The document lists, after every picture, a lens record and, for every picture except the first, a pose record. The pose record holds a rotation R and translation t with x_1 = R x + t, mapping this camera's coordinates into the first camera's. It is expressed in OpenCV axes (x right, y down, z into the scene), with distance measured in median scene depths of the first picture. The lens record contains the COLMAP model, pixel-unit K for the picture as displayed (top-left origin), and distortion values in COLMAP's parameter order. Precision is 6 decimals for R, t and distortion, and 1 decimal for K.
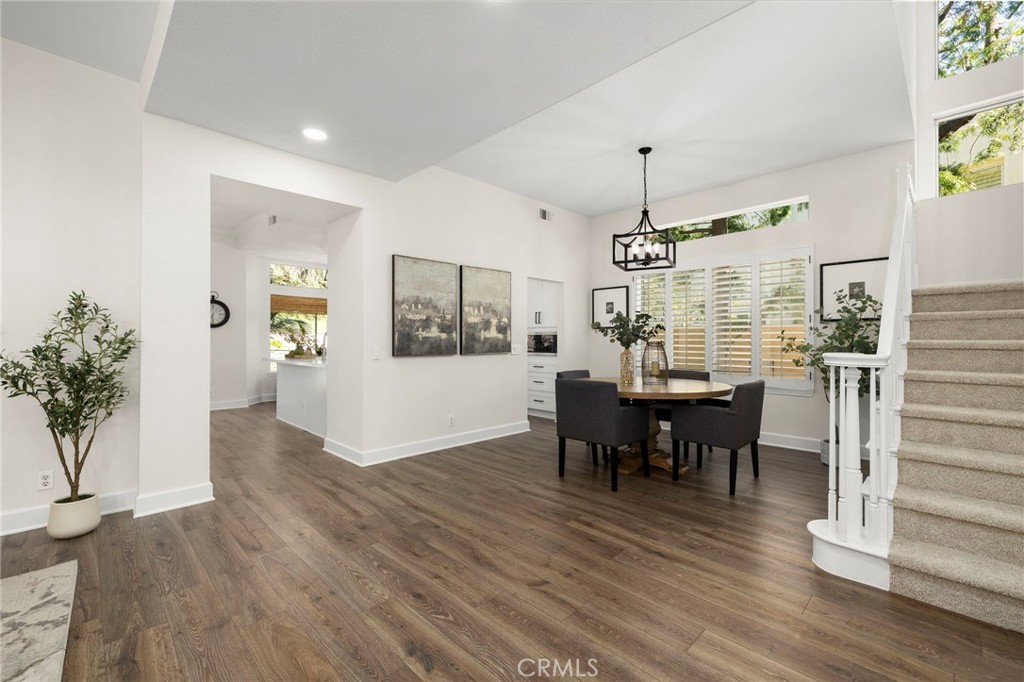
lens RADIAL K [[437.2, 0, 516.1], [0, 437.2, 340.0], [0, 0, 1]] dist [0.002768, 0.000504]
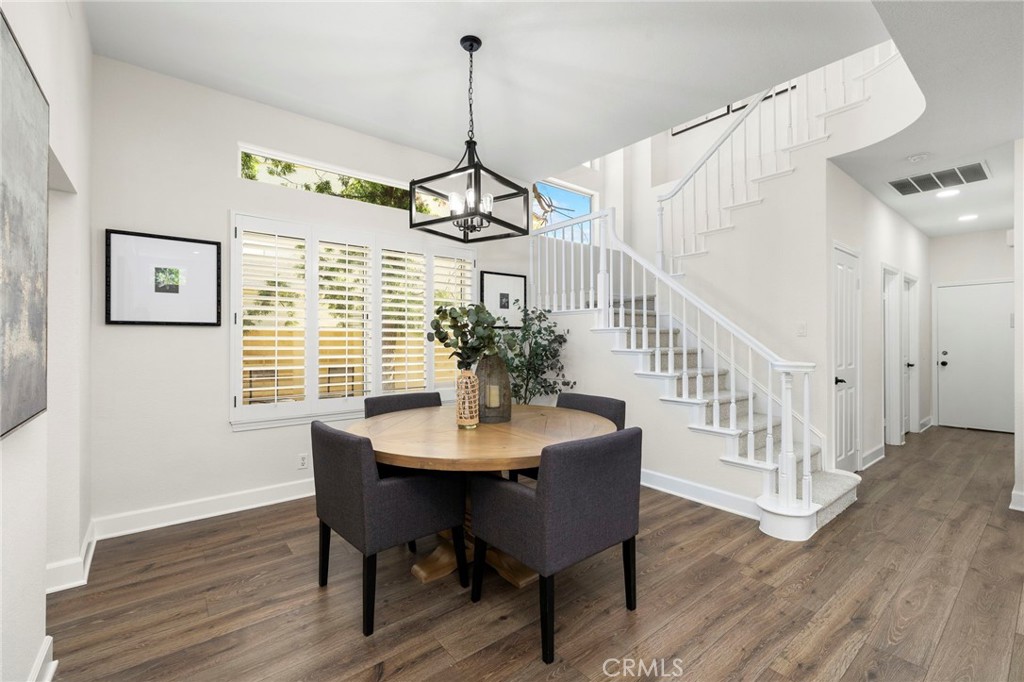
lens RADIAL K [[437.2, 0, 516.0], [0, 437.2, 339.2], [0, 0, 1]] dist [0.002768, 0.000504]
pose [[0.098487, -0.002482, 0.995135, -0.488161], [-0.003074, 0.999991, 0.002799, -0.032997], [-0.995134, -0.003334, 0.098478, 1.377718]]
